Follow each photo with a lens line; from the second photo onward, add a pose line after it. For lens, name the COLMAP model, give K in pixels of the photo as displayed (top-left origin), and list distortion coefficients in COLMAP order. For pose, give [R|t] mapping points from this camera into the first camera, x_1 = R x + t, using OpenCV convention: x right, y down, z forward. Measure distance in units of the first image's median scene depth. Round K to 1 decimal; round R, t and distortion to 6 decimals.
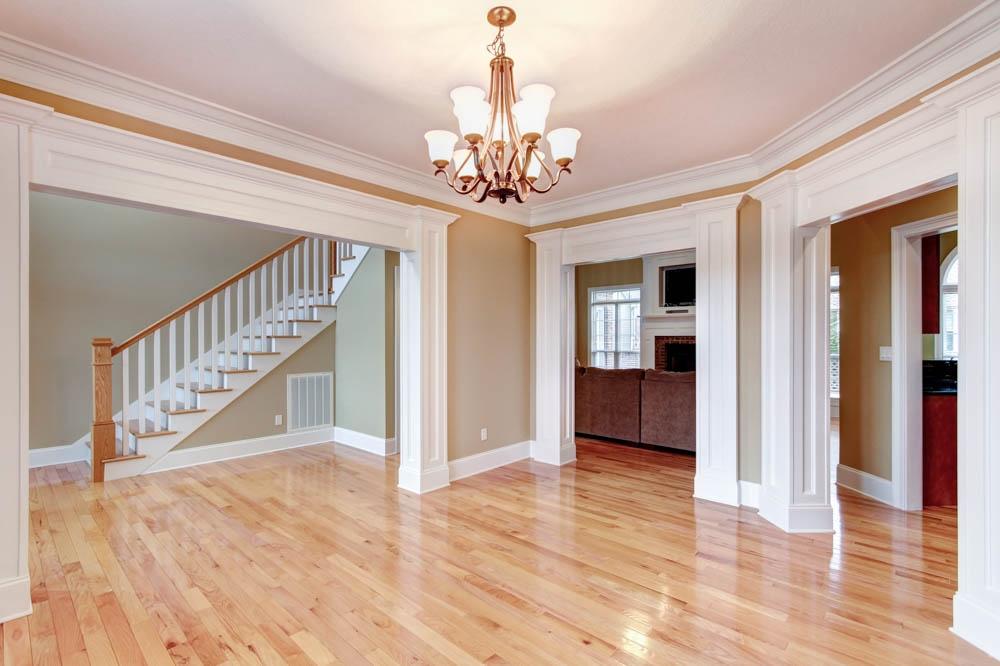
lens RADIAL K [[459.2, 0, 488.5], [0, 459.2, 335.4], [0, 0, 1]] dist [-0.001458, -0.000301]
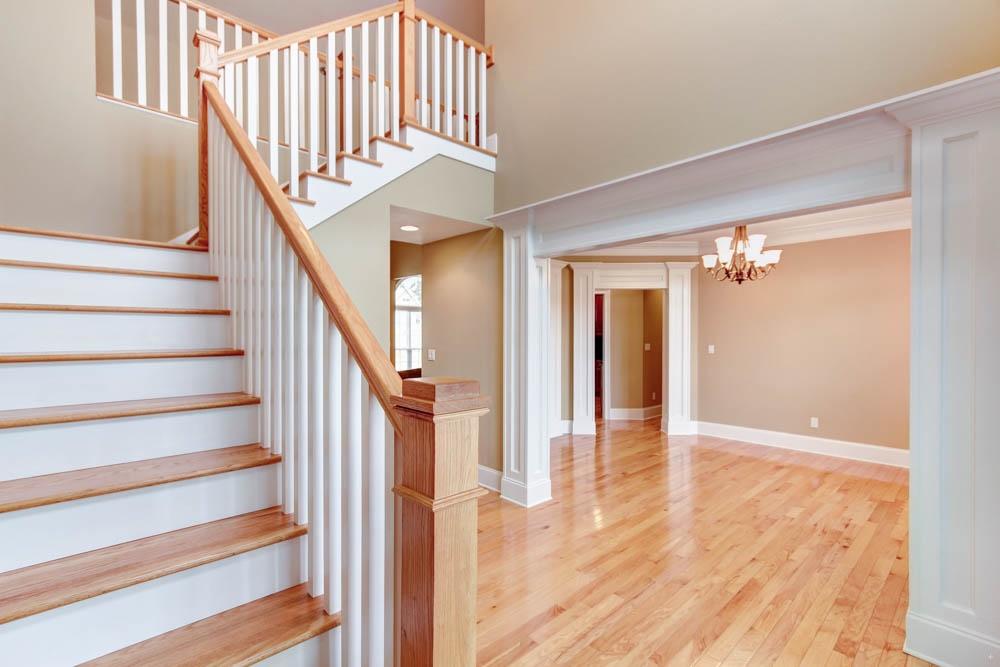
lens RADIAL K [[459.2, 0, 488.5], [0, 459.2, 335.9], [0, 0, 1]] dist [-0.001458, -0.000301]
pose [[0.078137, -0.008572, 0.996906, -1.269495], [-0.010963, 0.999895, 0.009457, -0.029697], [-0.996882, -0.011668, 0.078034, 1.136313]]
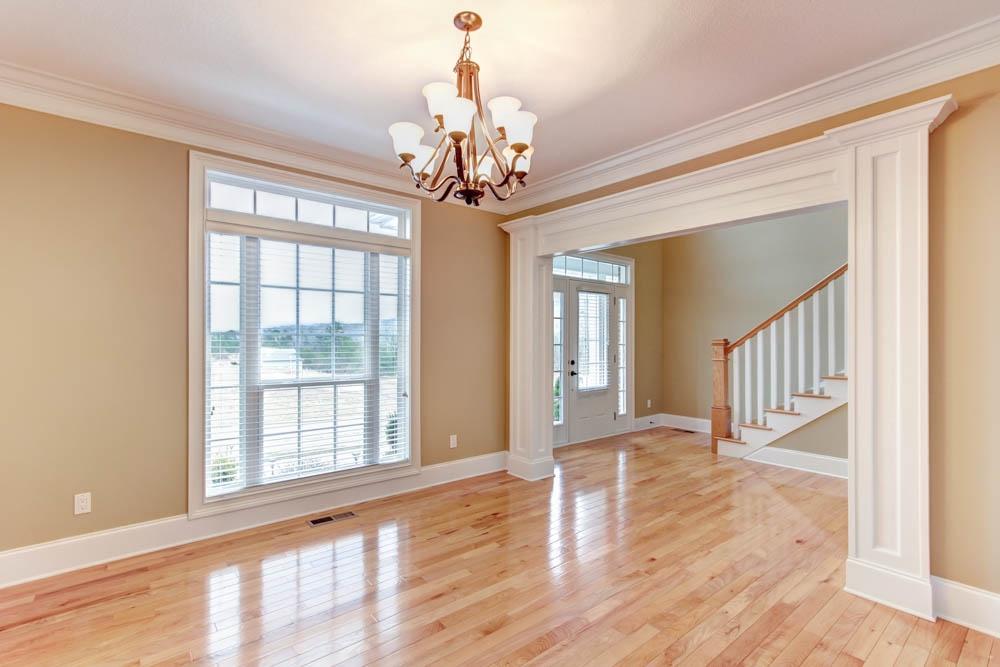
lens RADIAL K [[470.4, 0, 499.3], [0, 470.4, 338.1], [0, 0, 1]] dist [0.000208, -0.000097]
pose [[-0.120170, 0.000528, -0.992753, 0.583314], [0.003331, 0.999994, 0.000129, 0.002373], [0.992748, -0.003292, -0.120172, 0.662612]]
